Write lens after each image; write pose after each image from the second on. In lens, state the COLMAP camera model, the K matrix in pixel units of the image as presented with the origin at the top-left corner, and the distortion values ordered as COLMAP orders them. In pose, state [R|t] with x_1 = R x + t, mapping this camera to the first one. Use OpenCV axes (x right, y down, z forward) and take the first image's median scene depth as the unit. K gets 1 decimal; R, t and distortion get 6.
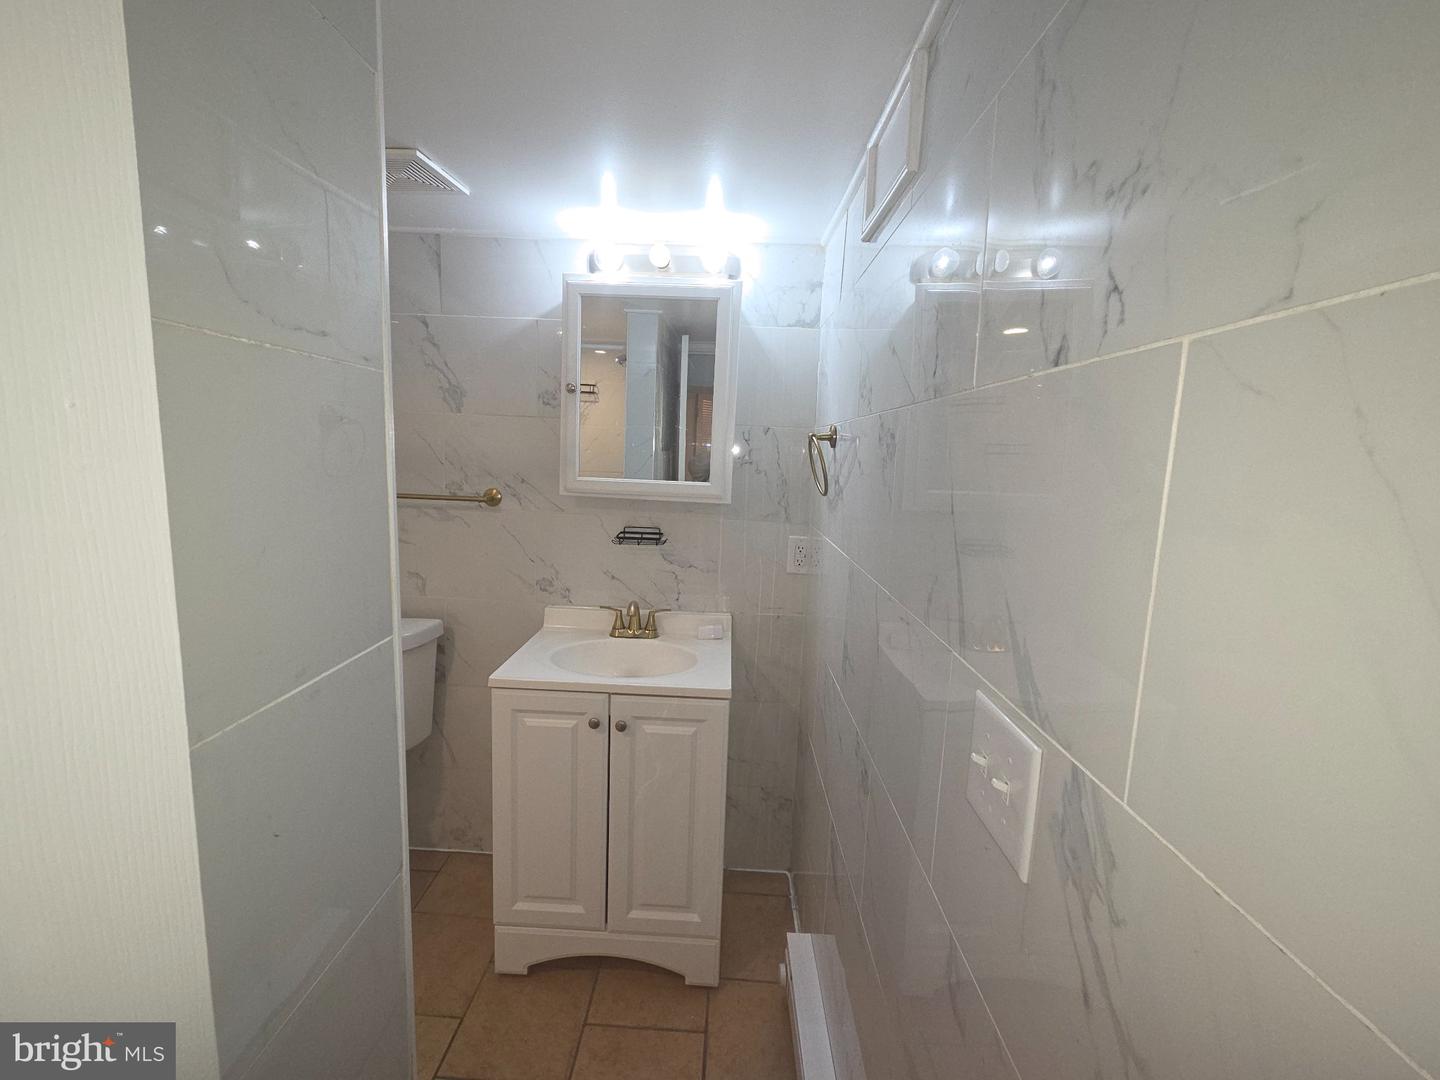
lens RADIAL K [[590.1, 0, 714.3], [0, 590.1, 525.5], [0, 0, 1]] dist [0.000767, 0.000044]
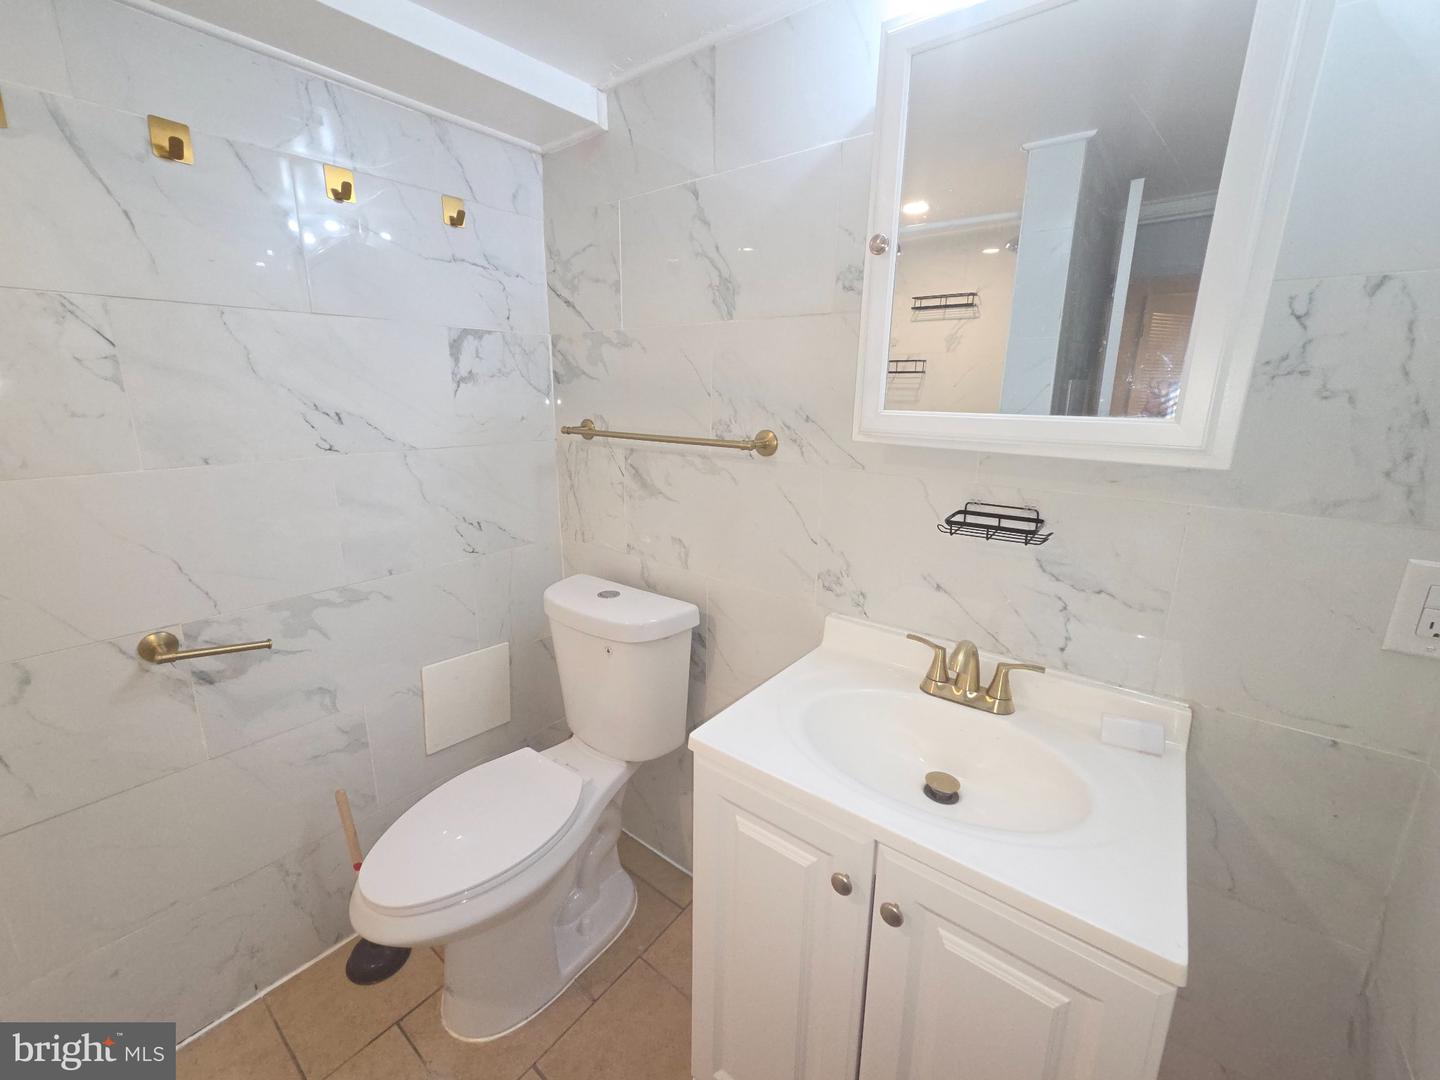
lens RADIAL K [[590.1, 0, 714.3], [0, 590.1, 525.5], [0, 0, 1]] dist [0.000767, 0.000044]
pose [[0.807923, 0.103202, -0.580180, -0.020330], [-0.055000, 0.993454, 0.100126, -0.018644], [0.586715, -0.048984, 0.808310, 0.415457]]
